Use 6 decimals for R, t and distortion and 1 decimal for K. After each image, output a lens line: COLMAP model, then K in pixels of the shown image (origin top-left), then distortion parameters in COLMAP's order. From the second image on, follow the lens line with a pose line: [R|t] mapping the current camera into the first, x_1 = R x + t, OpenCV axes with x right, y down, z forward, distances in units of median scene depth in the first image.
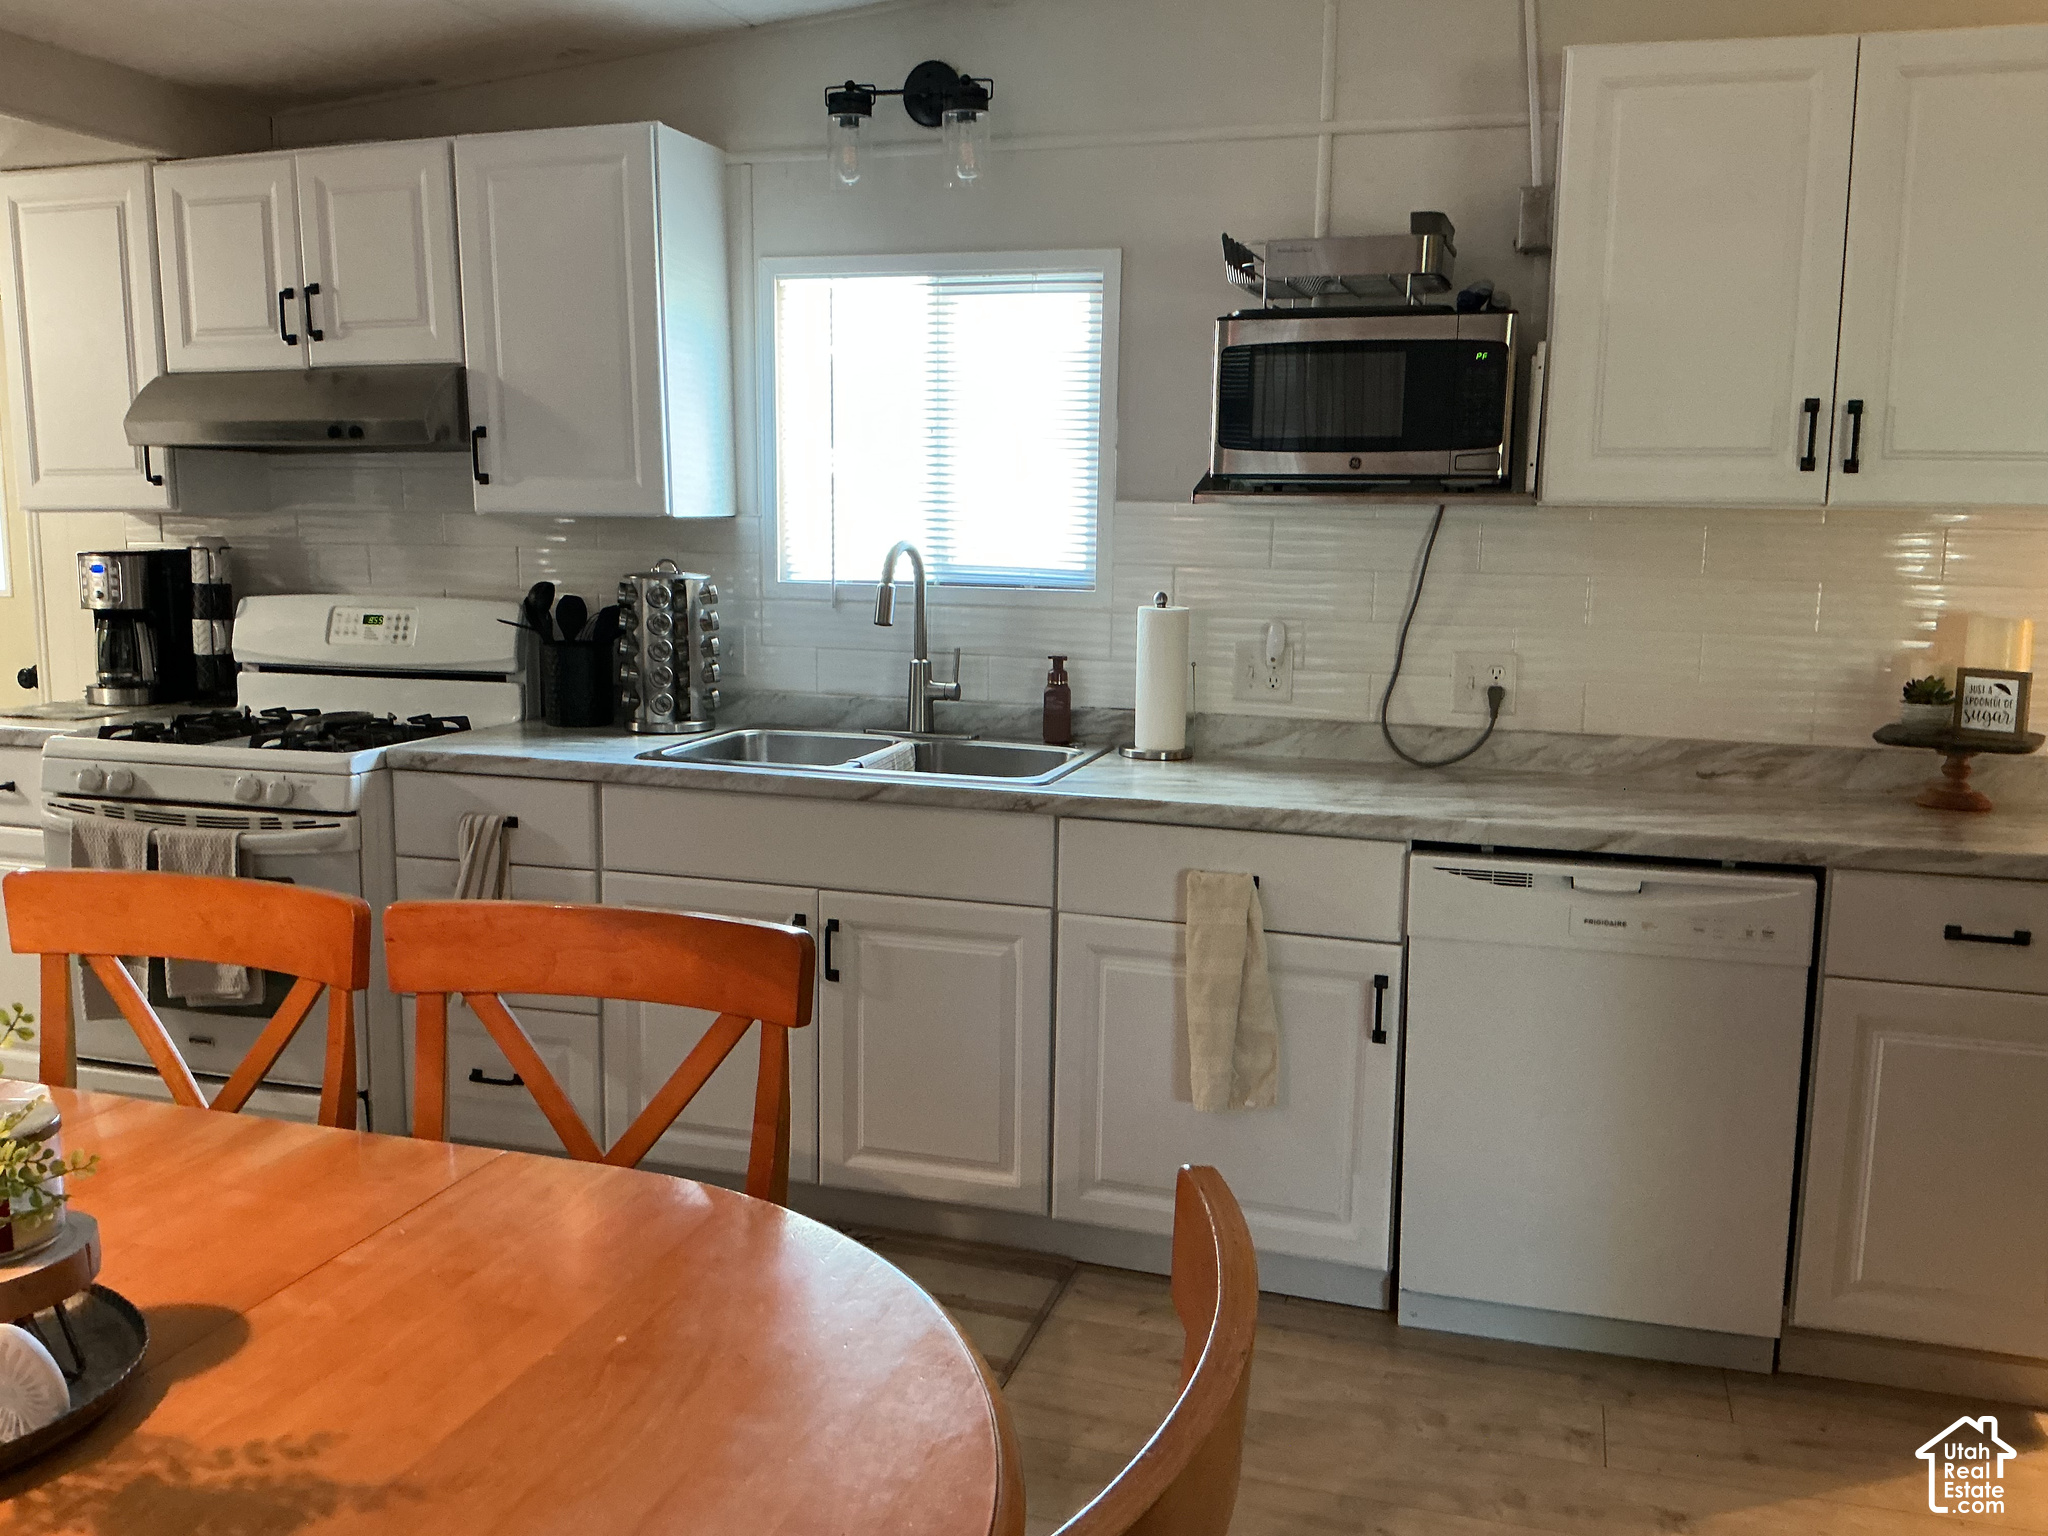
lens RADIAL K [[1696.5, 0, 1012.9], [0, 1696.5, 766.7], [0, 0, 1]] dist [0.032397, -0.108922]
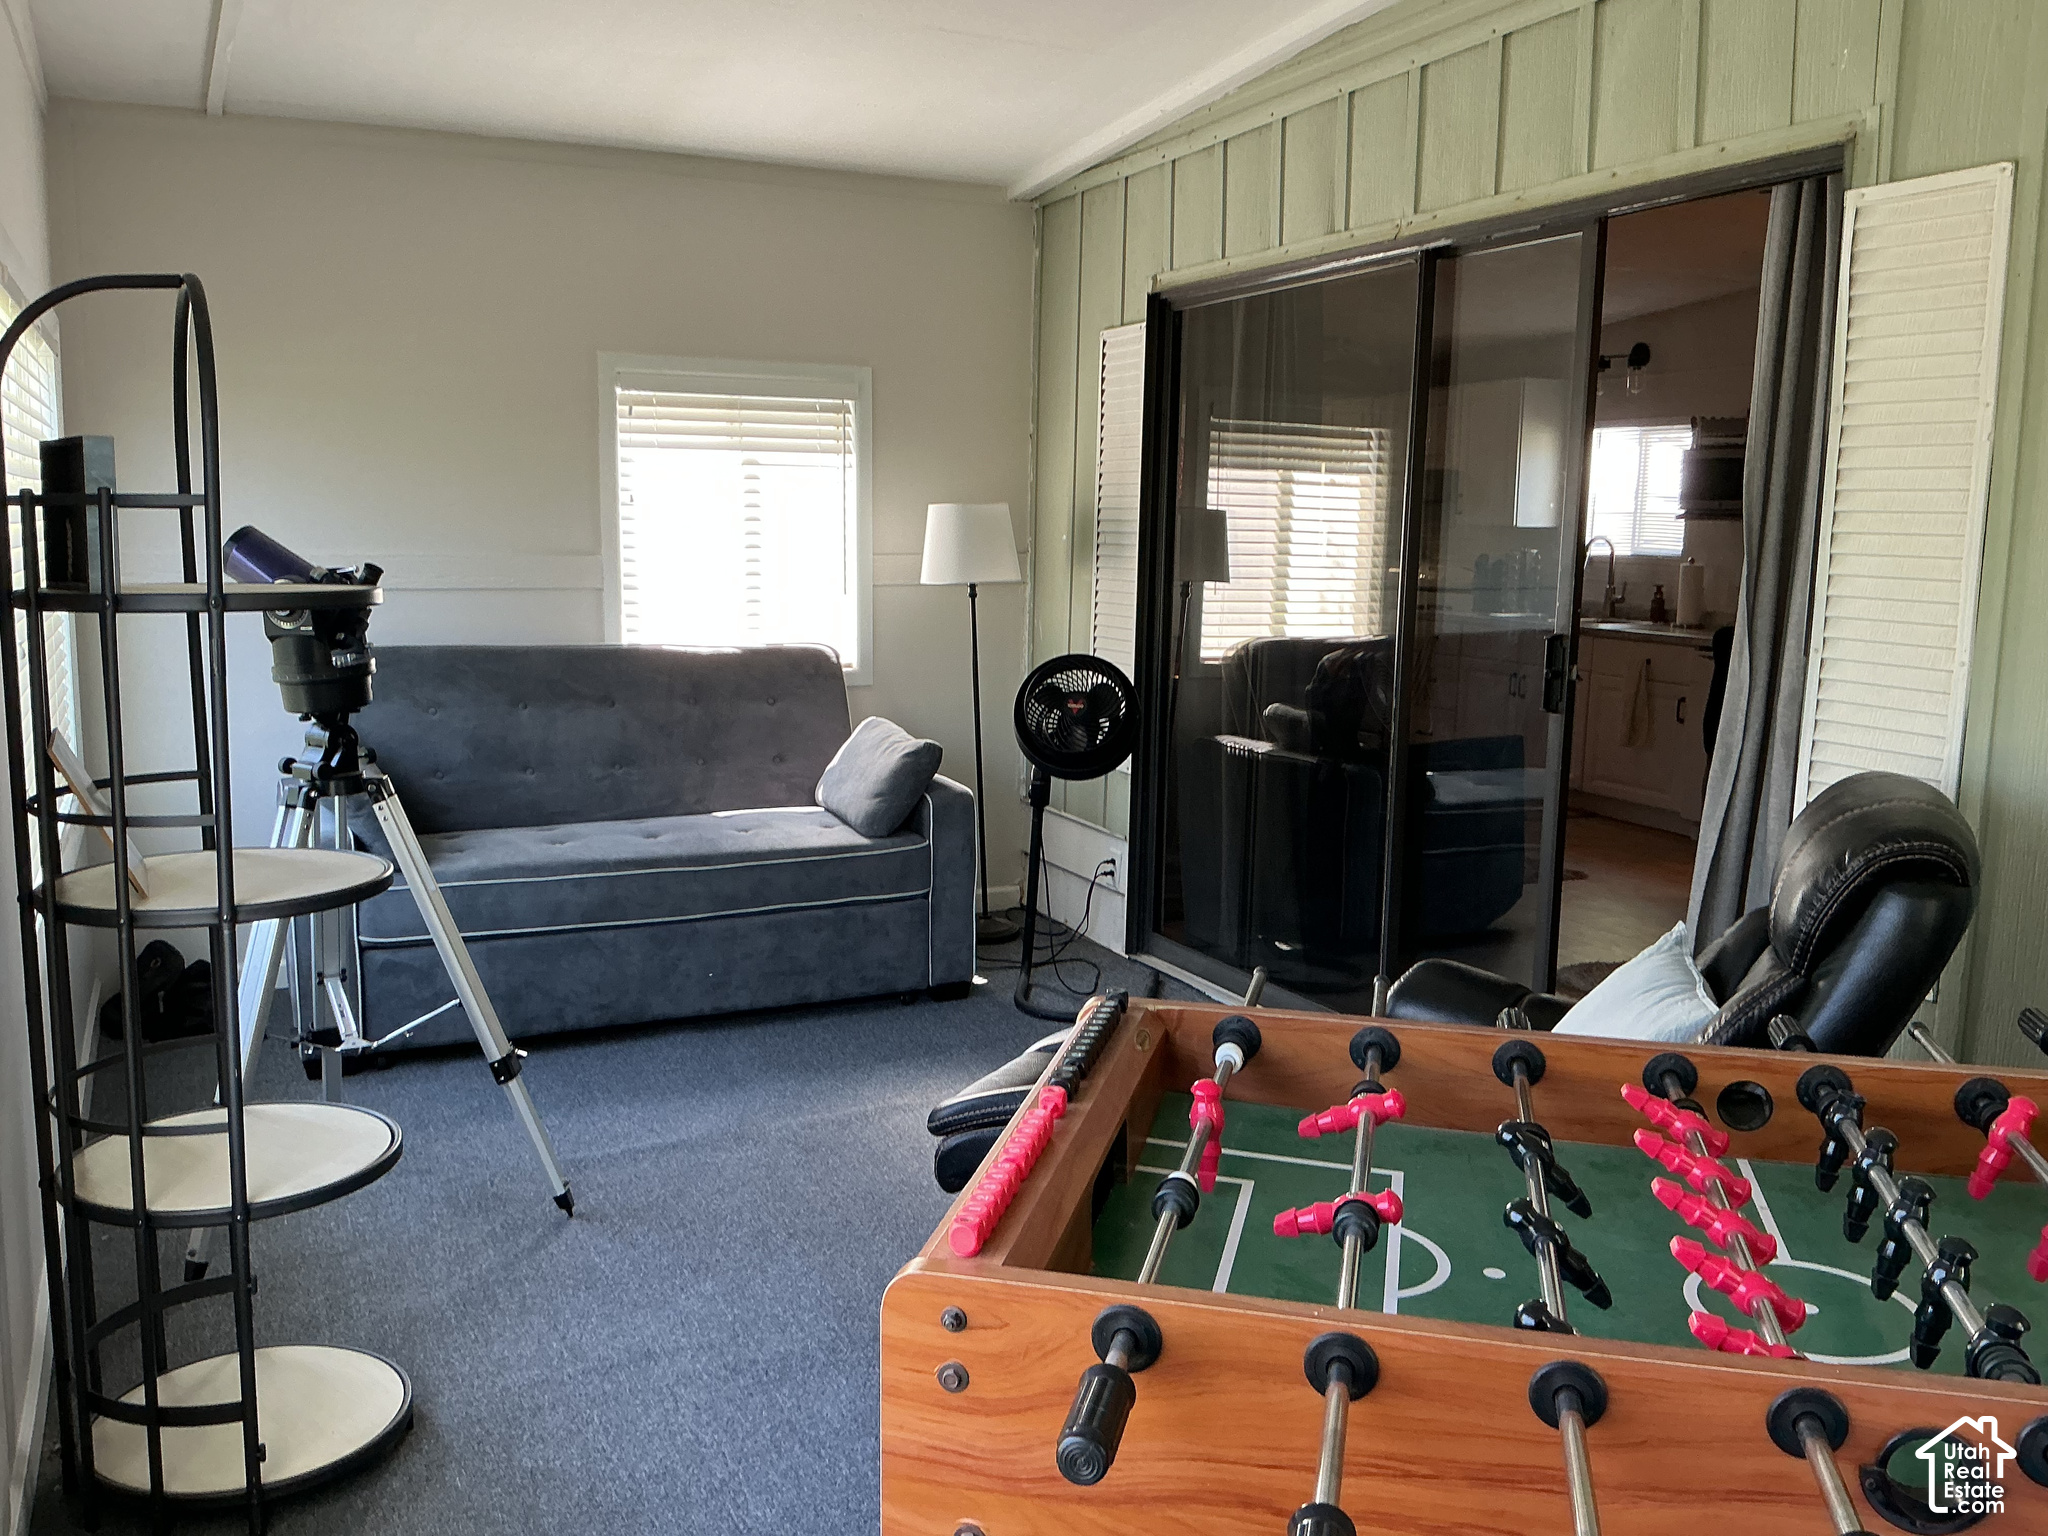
lens RADIAL K [[1696.5, 0, 1023.3], [0, 1696.5, 769.7], [0, 0, 1]] dist [0.032397, -0.108922]
pose [[0.679080, 0.102259, -0.726907, 1.139028], [-0.126915, 0.991692, 0.020944, 0.245198], [0.723009, 0.078033, 0.686417, -1.216622]]
